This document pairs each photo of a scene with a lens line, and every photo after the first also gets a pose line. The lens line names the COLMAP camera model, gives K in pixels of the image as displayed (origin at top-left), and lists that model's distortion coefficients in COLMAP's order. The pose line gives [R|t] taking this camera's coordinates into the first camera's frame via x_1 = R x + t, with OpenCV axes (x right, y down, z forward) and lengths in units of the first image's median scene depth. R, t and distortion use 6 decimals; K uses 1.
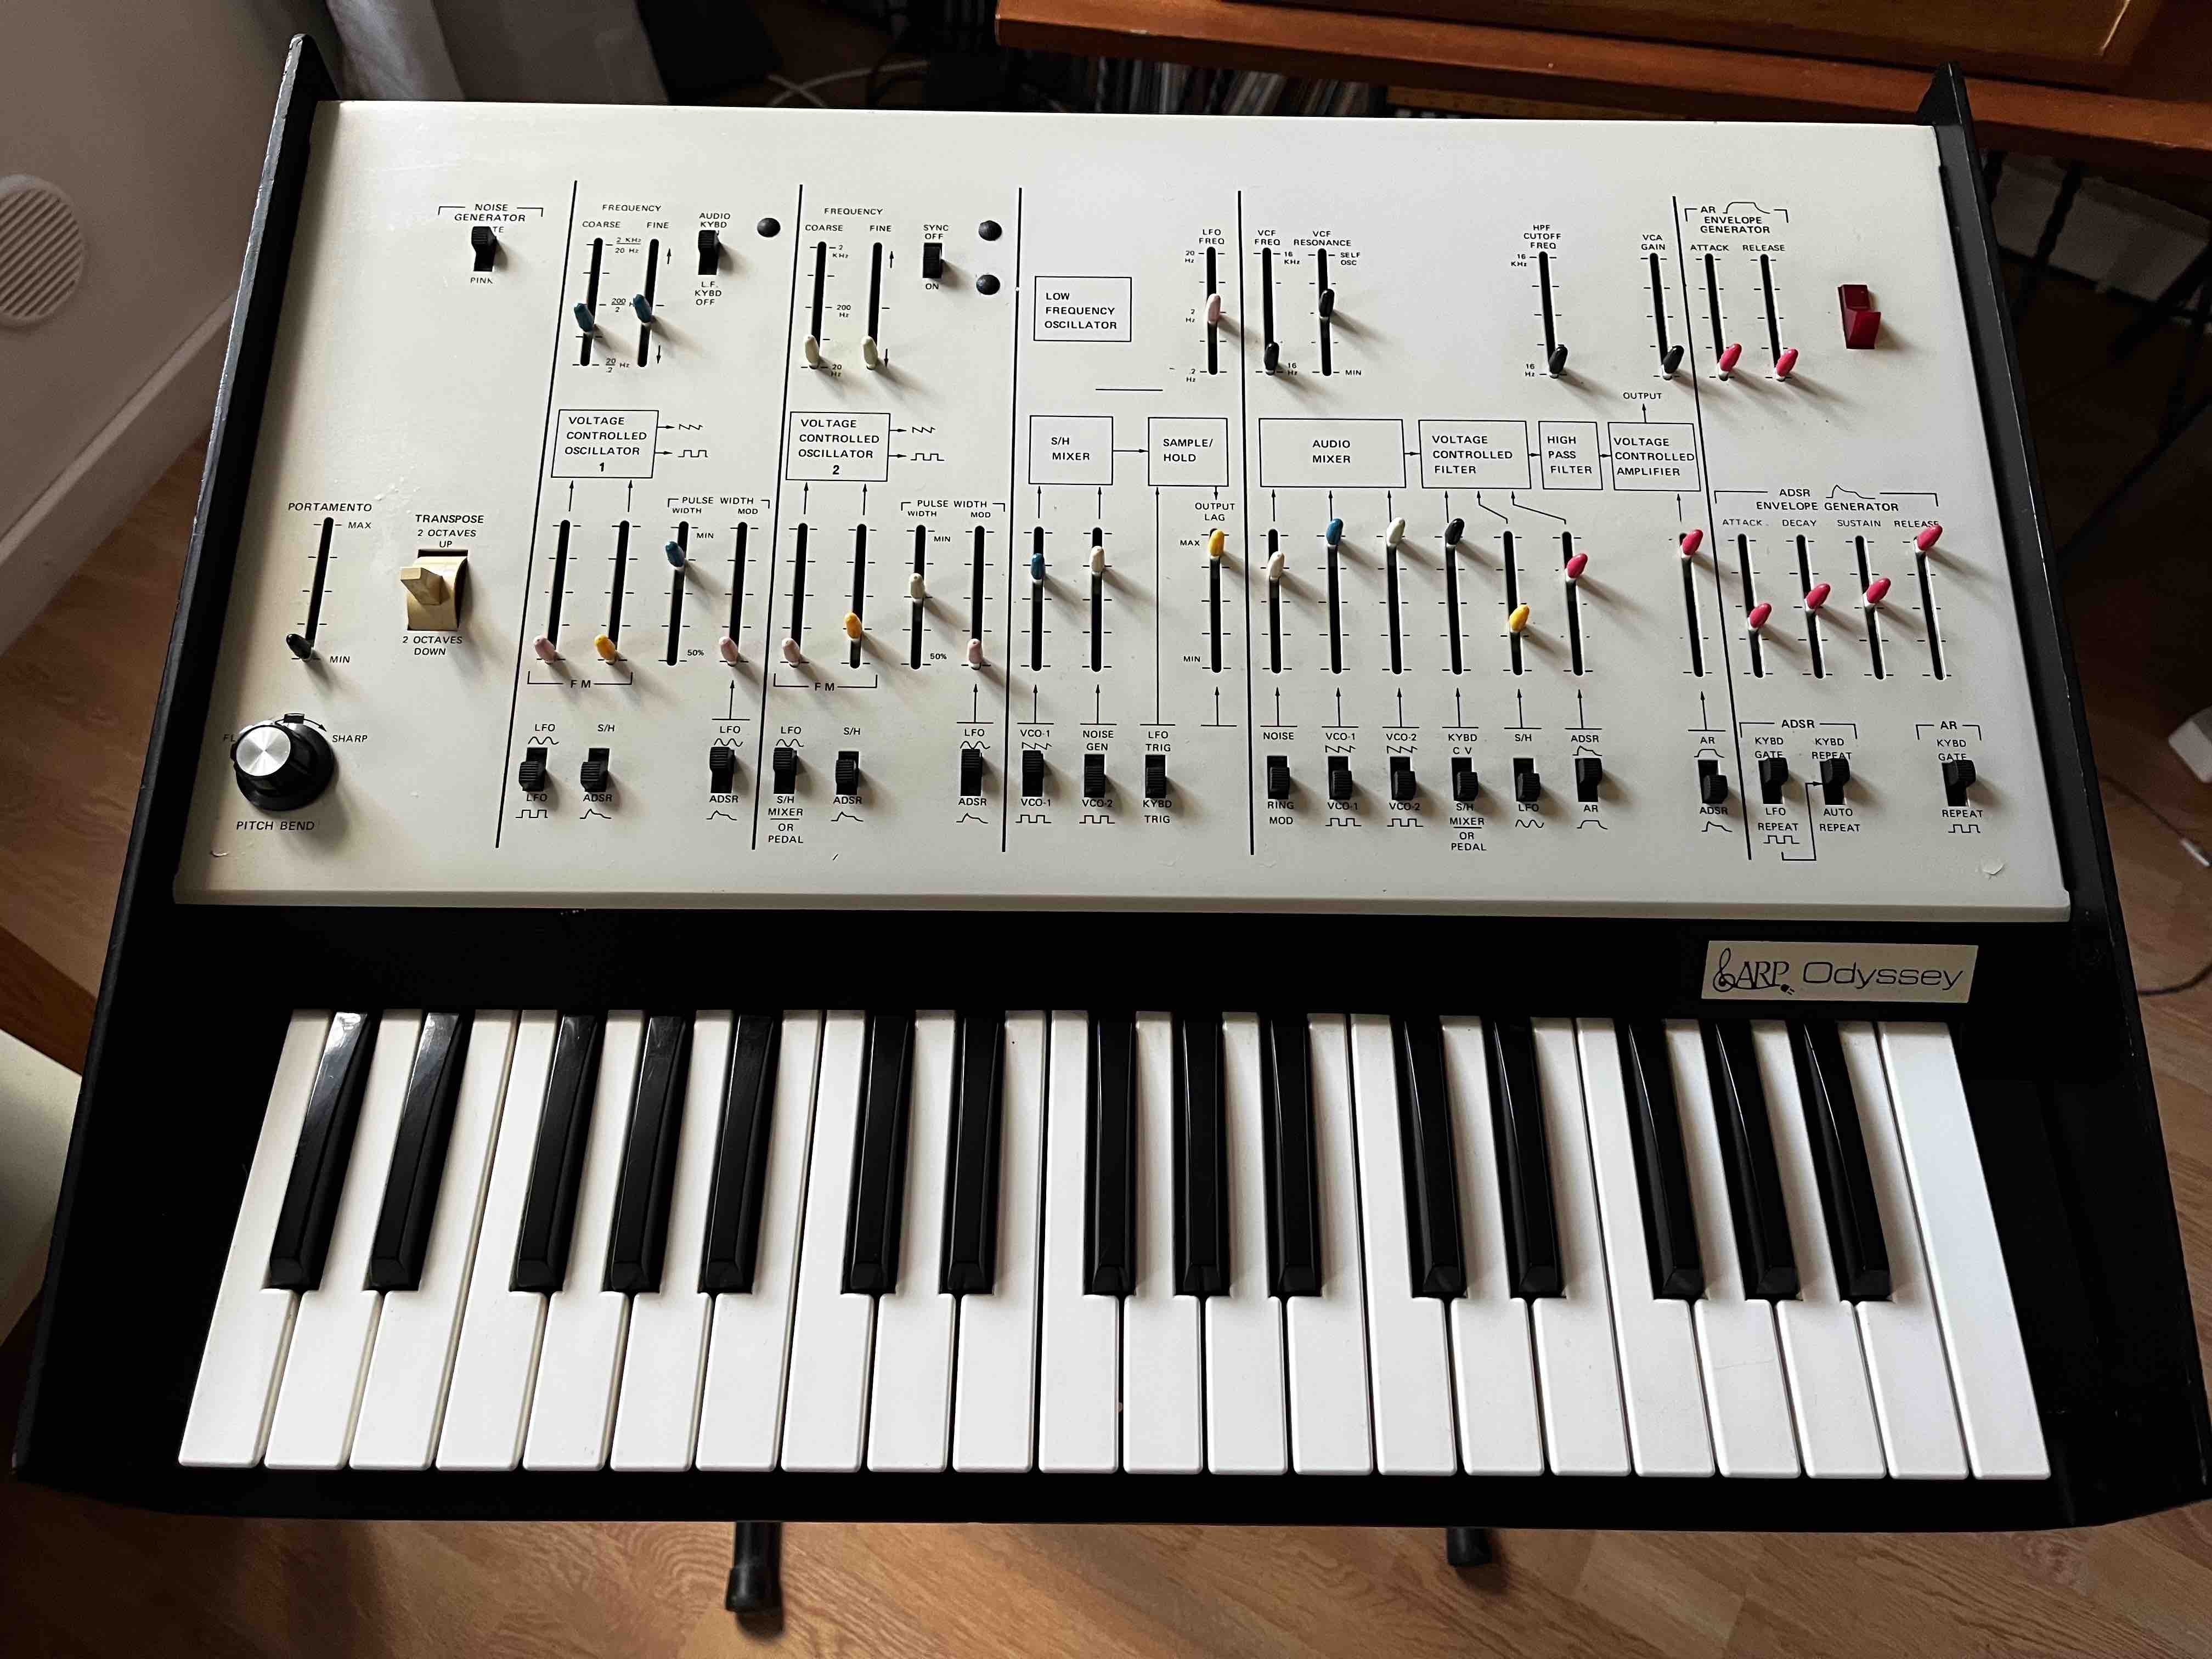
lens RADIAL K [[1678.0, 0, 1101.6], [0, 1678.0, 837.0], [0, 0, 1]] dist [0.024779, -0.073726]
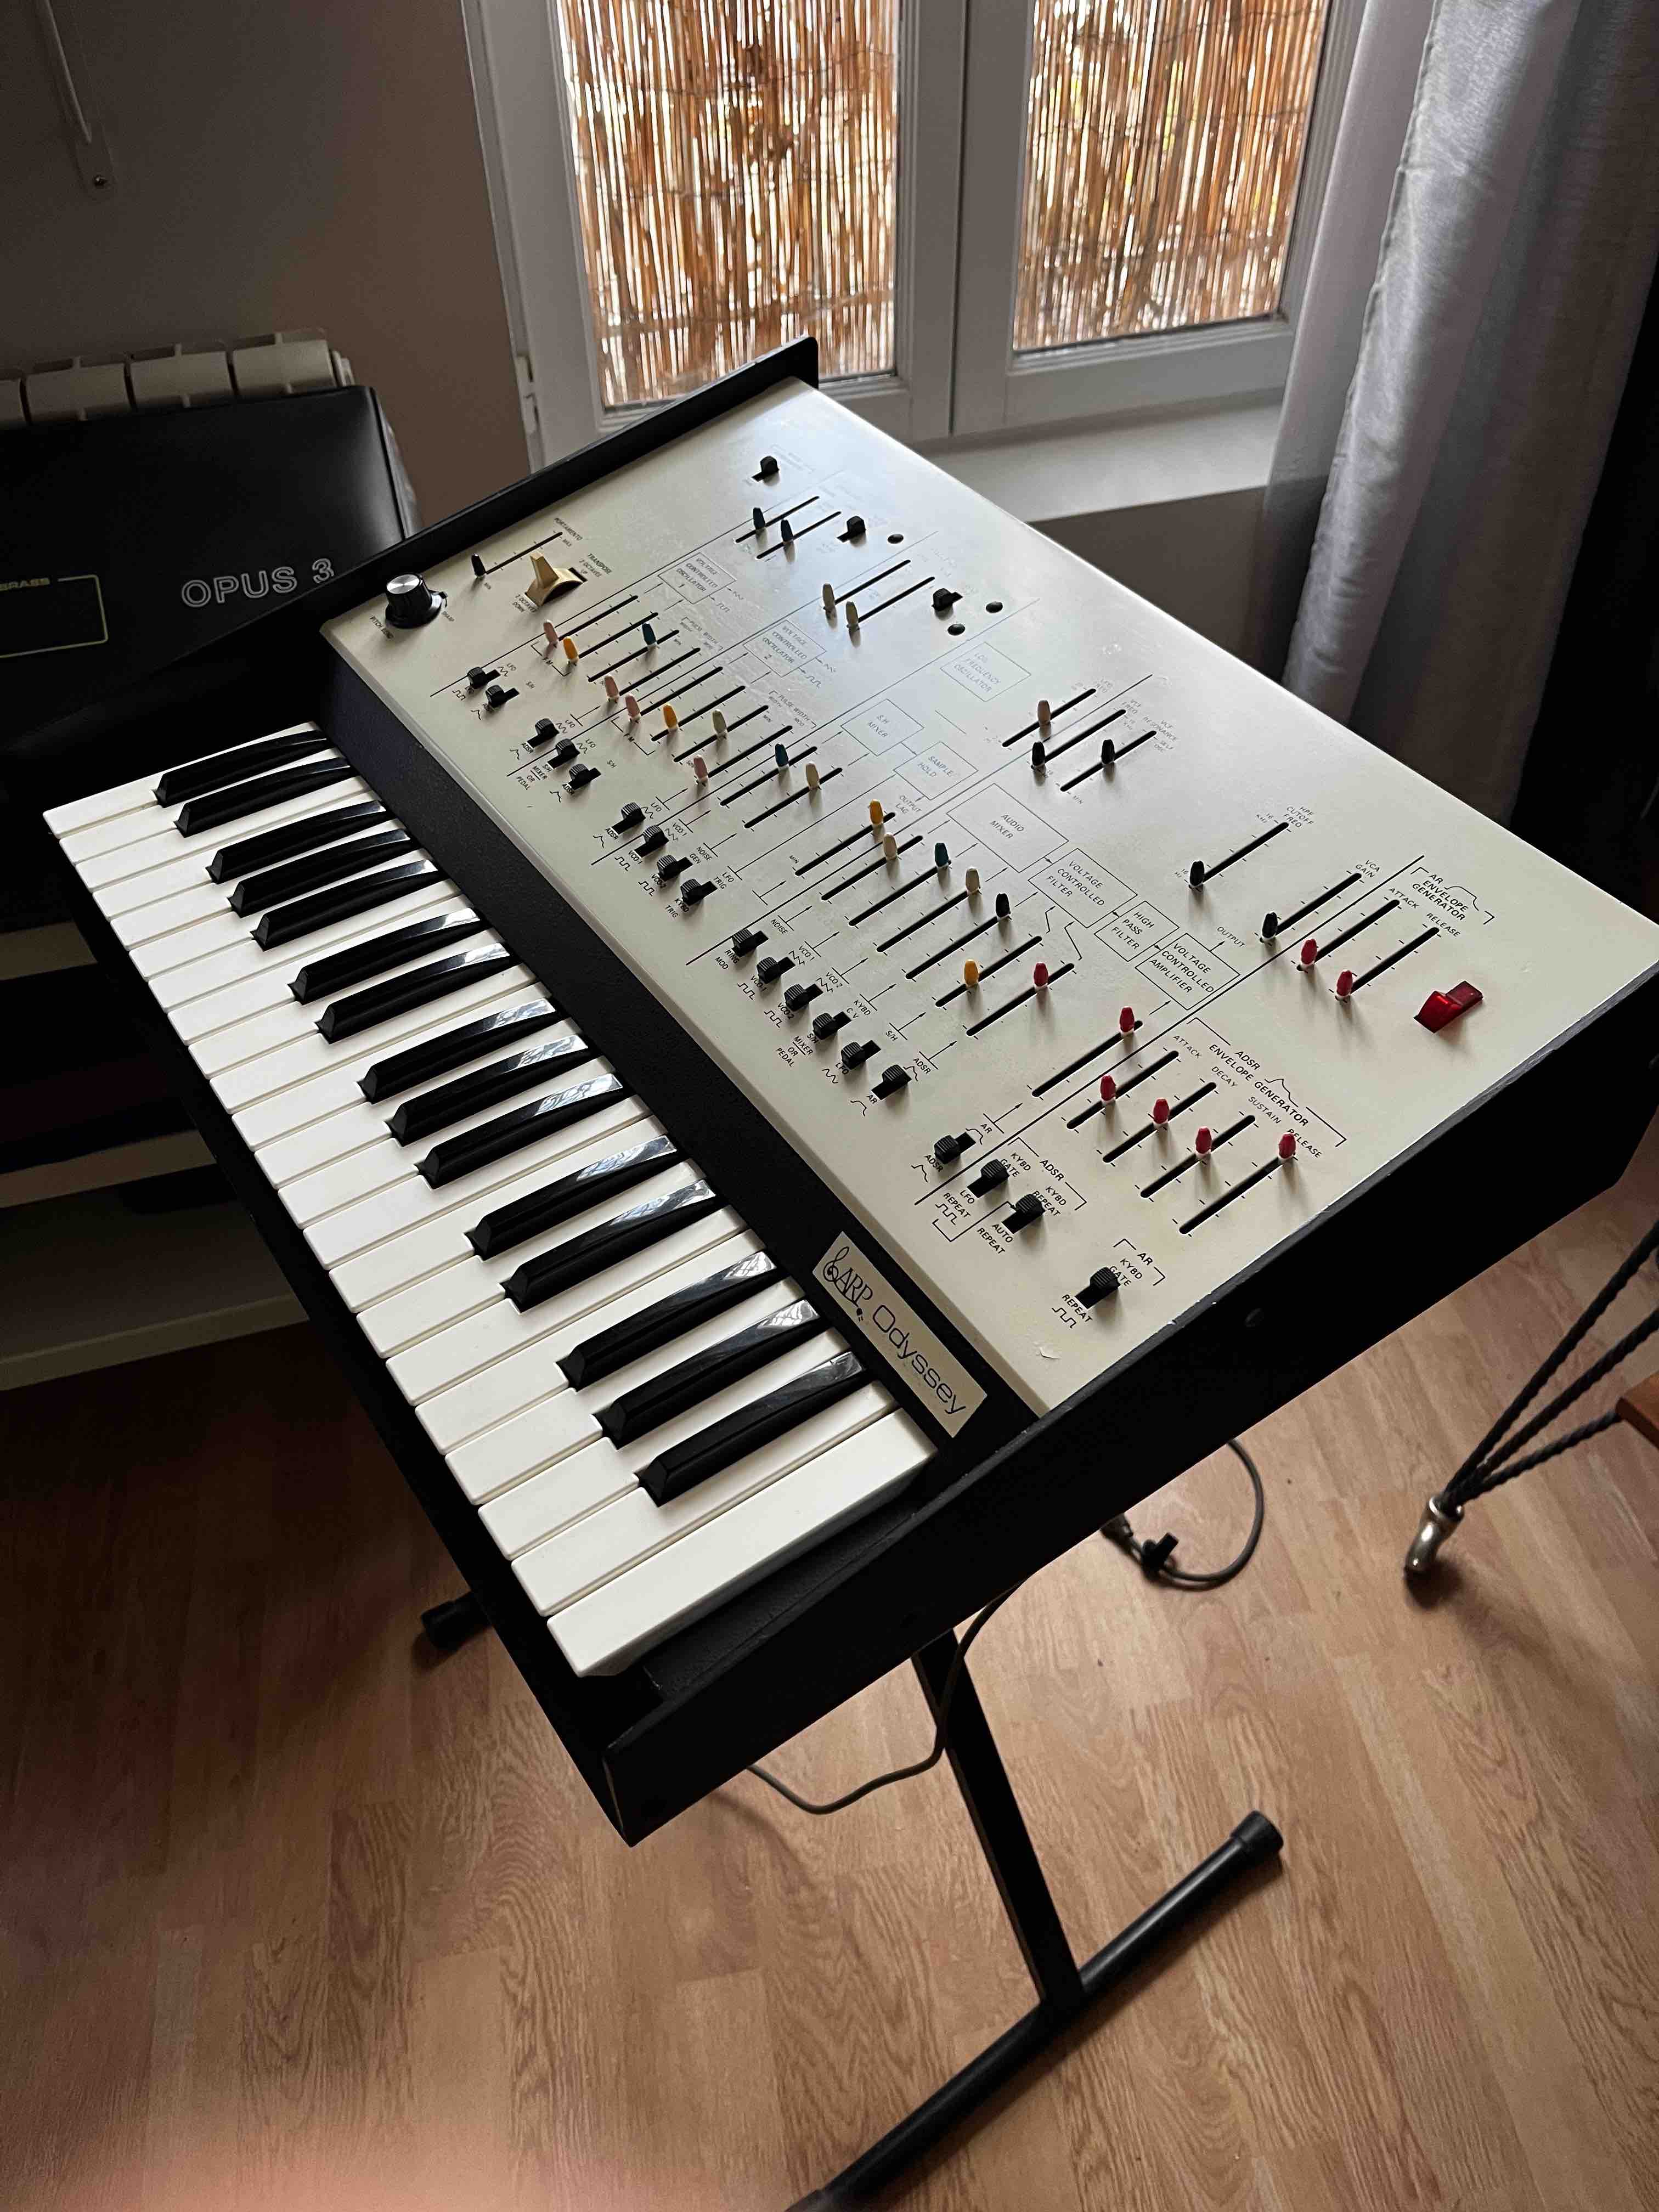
lens RADIAL K [[1678.0, 0, 819.2], [0, 1678.0, 1101.9], [0, 0, 1]] dist [0.024779, -0.073726]
pose [[0.575959, 0.589792, -0.566054, 0.913889], [-0.714746, 0.699383, 0.001459, 0.009277], [0.396749, 0.403744, 0.824367, 0.012215]]
